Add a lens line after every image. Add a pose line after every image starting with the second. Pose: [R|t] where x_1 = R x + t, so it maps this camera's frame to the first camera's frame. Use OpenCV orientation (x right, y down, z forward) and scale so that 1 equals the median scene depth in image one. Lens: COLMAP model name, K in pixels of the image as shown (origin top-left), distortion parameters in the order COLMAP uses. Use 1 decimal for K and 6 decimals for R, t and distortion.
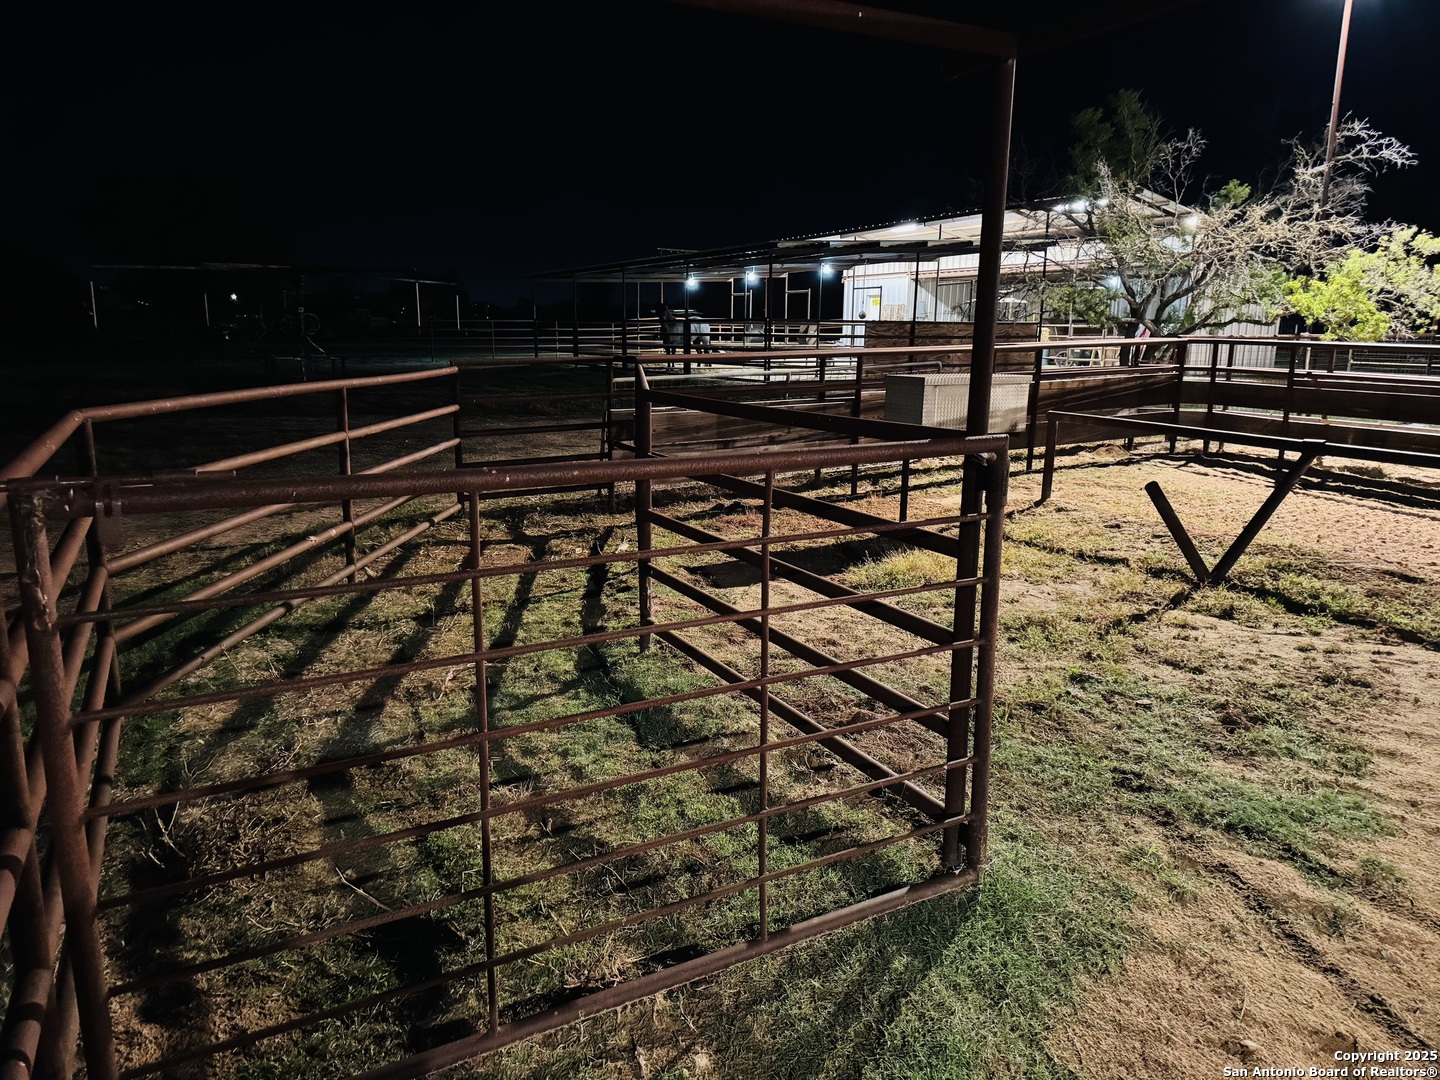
lens RADIAL K [[994.5, 0, 719.9], [0, 994.5, 555.6], [0, 0, 1]] dist [0.079954, -0.068188]
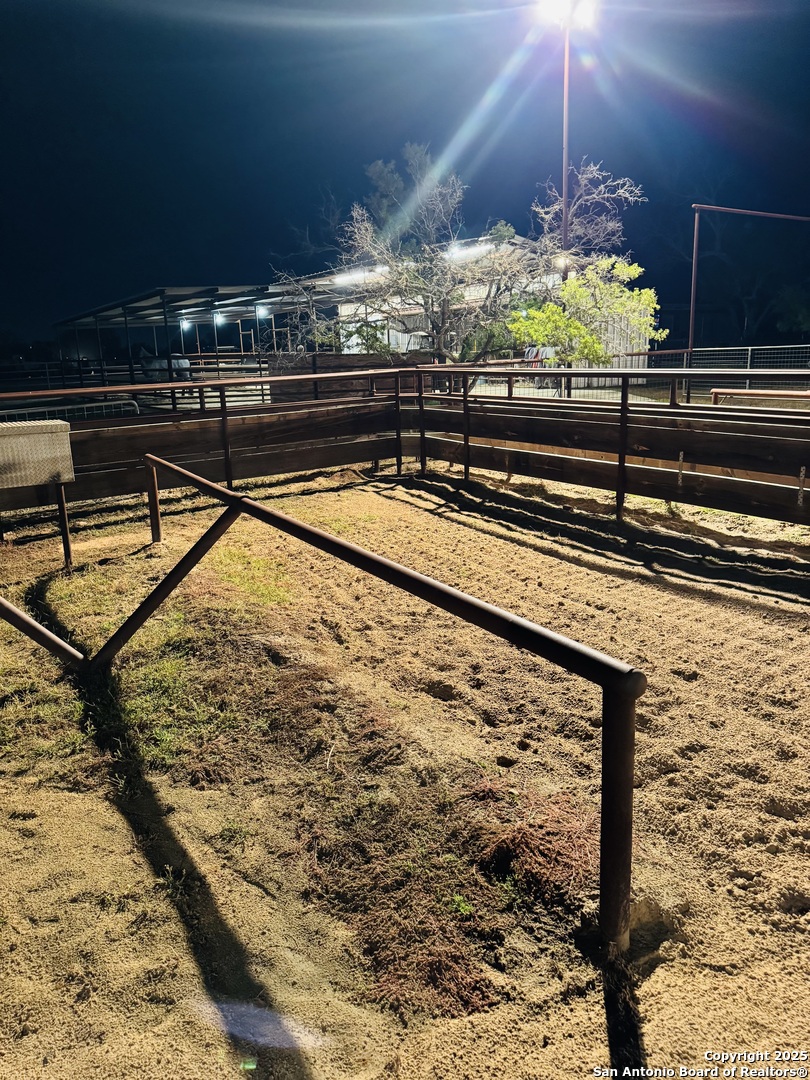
lens RADIAL K [[745.9, 0, 405.0], [0, 745.9, 540.0], [0, 0, 1]] dist [0.079954, -0.068188]
pose [[0.997749, -0.053119, 0.040920, 0.408906], [0.052349, 0.998435, 0.019672, -0.046385], [-0.041901, -0.017486, 0.998969, 0.188842]]
